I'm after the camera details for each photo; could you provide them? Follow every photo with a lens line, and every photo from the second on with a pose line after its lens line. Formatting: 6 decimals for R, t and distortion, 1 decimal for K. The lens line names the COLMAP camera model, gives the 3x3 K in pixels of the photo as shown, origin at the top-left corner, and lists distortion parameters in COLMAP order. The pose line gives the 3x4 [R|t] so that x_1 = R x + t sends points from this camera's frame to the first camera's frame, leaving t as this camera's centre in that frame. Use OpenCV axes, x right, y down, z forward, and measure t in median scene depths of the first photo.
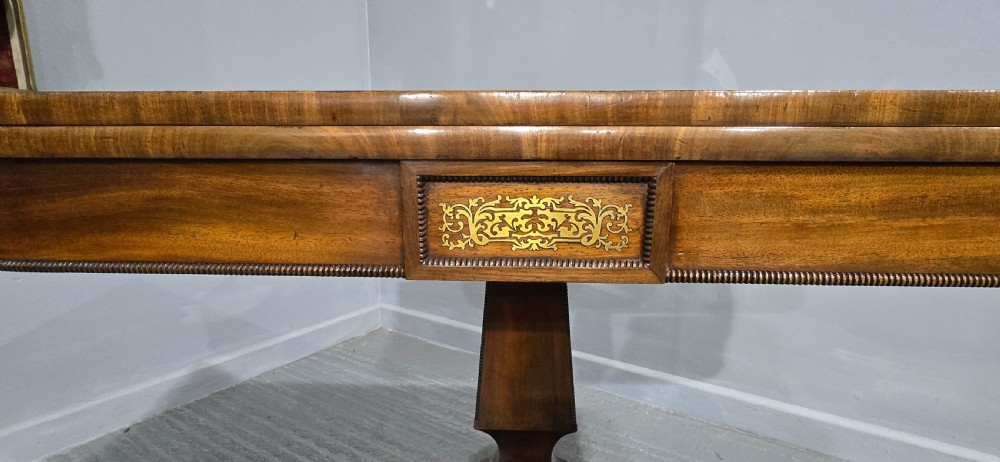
lens RADIAL K [[493.5, 0, 507.4], [0, 493.5, 233.8], [0, 0, 1]] dist [-0.007826, 0.003976]
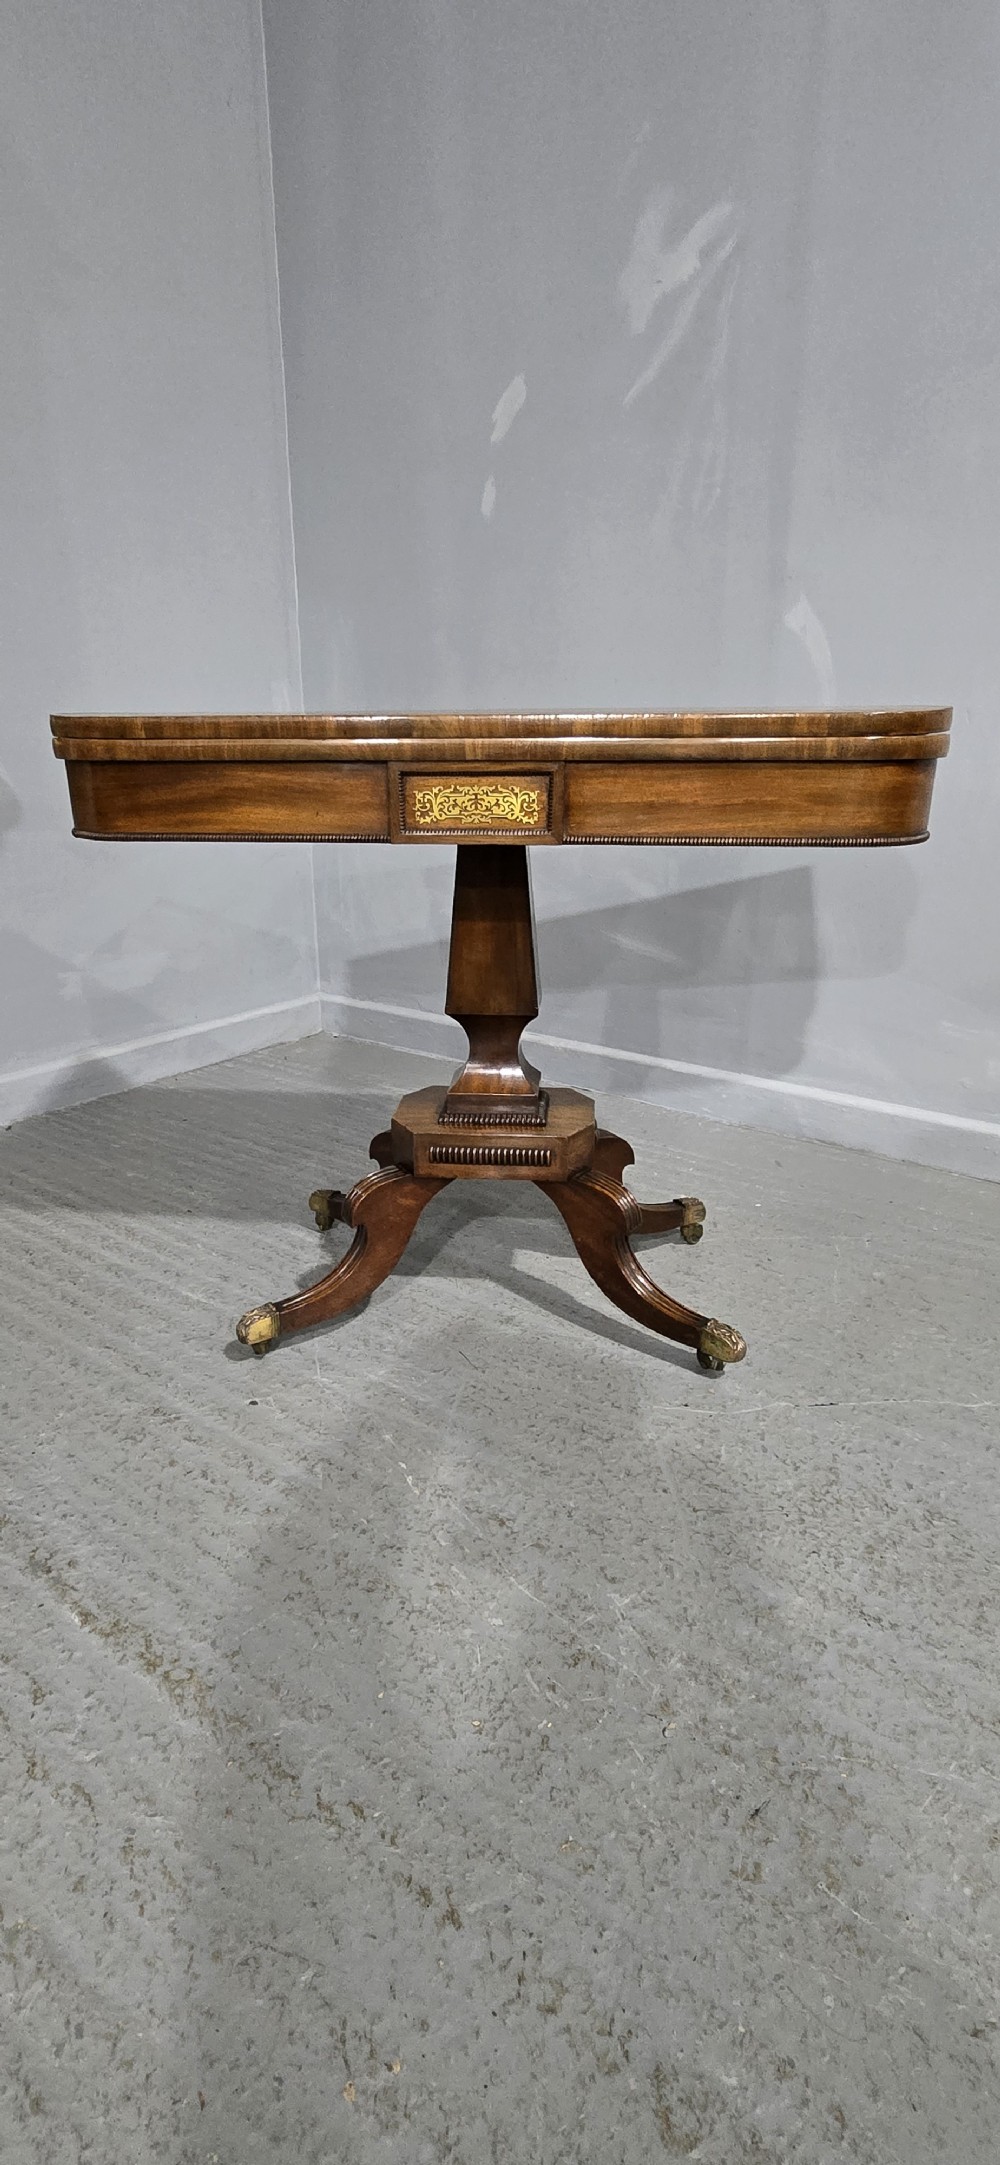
lens RADIAL K [[1068.3, 0, 494.0], [0, 1068.3, 1100.0], [0, 0, 1]] dist [-0.007826, 0.003976]
pose [[0.998276, 0.013589, -0.057103, 0.298176], [-0.004411, 0.987448, 0.157884, 0.343152], [0.058532, -0.157360, 0.985805, -2.273433]]
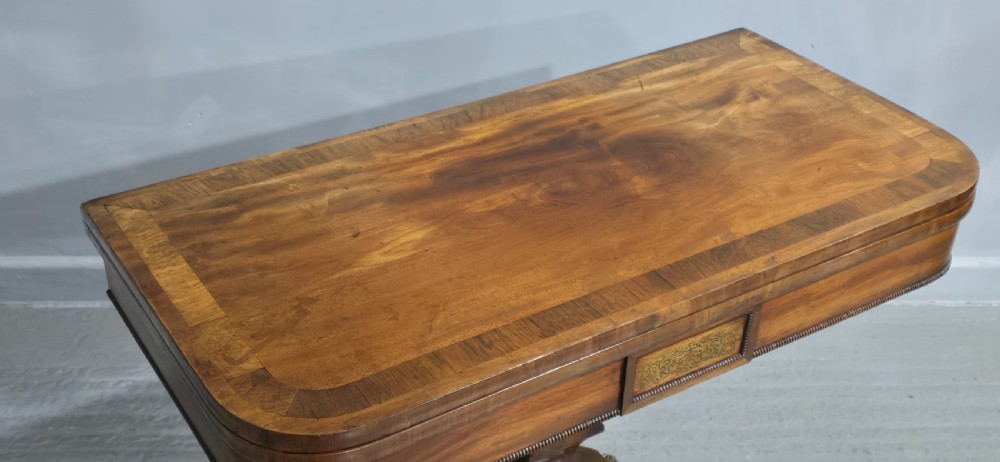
lens RADIAL K [[1212.8, 0, 491.4], [0, 1212.8, 236.0], [0, 0, 1]] dist [0.082010, 0.000000]
pose [[0.816653, -0.296764, 0.494984, -2.156855], [0.081766, 0.908509, 0.409787, -1.912408], [-0.571307, -0.294181, 0.766202, -1.406004]]
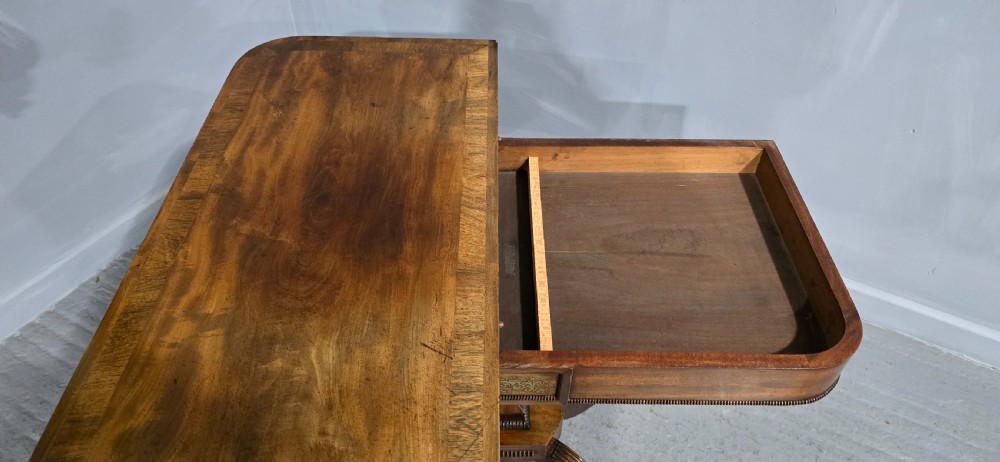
lens RADIAL K [[671.5, 0, 505.7], [0, 671.5, 224.1], [0, 0, 1]] dist [0.066956, -0.069422]
pose [[0.996222, -0.041288, 0.076399, -0.111922], [-0.007151, 0.837758, 0.545995, -1.852329], [-0.086547, -0.544479, 0.834298, -0.764139]]
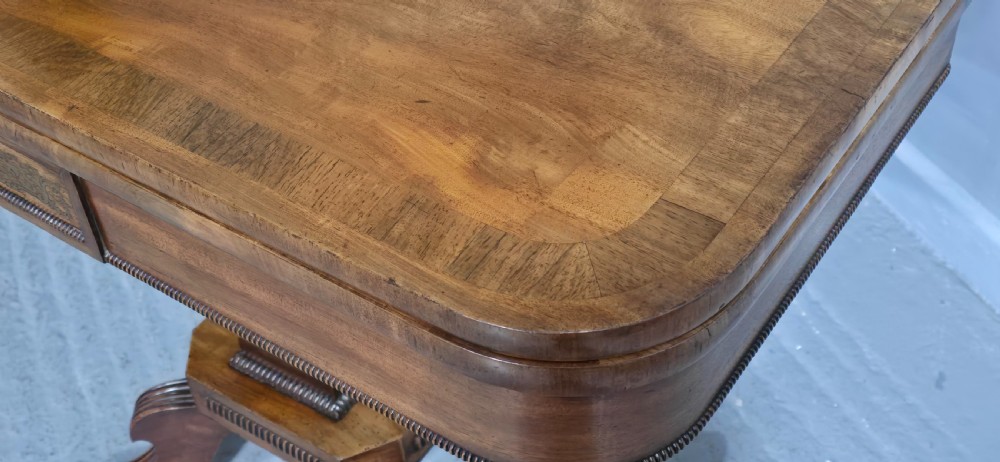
lens RADIAL K [[1212.8, 0, 492.2], [0, 1212.8, 234.9], [0, 0, 1]] dist [0.082010, 0.000000]
pose [[0.842262, 0.337644, -0.420228, 1.864190], [-0.048262, 0.823644, 0.565050, -1.271474], [0.536904, -0.455639, 0.710019, -0.237659]]
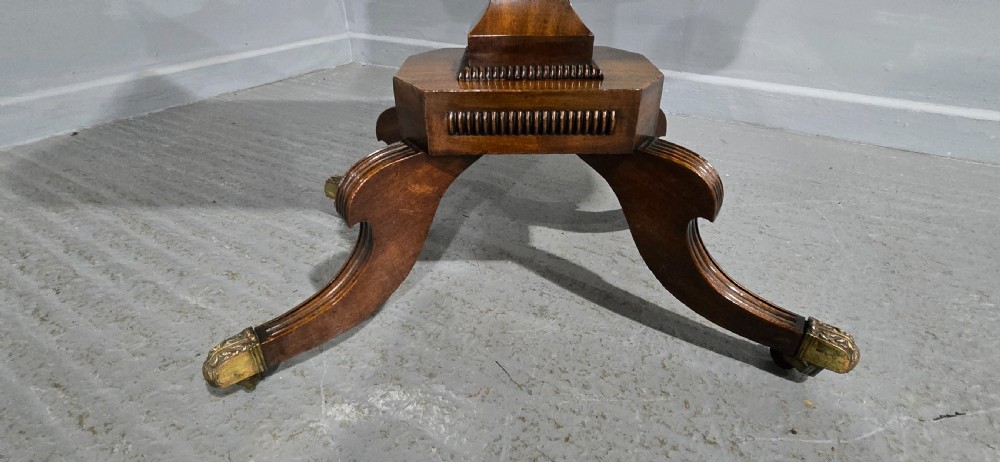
lens RADIAL K [[493.5, 0, 507.0], [0, 493.5, 236.6], [0, 0, 1]] dist [-0.007826, 0.003976]
pose [[0.999311, -0.023583, 0.028655, -0.055190], [0.011492, 0.930830, 0.365272, 0.976946], [-0.035287, -0.364691, 0.930460, 0.259508]]
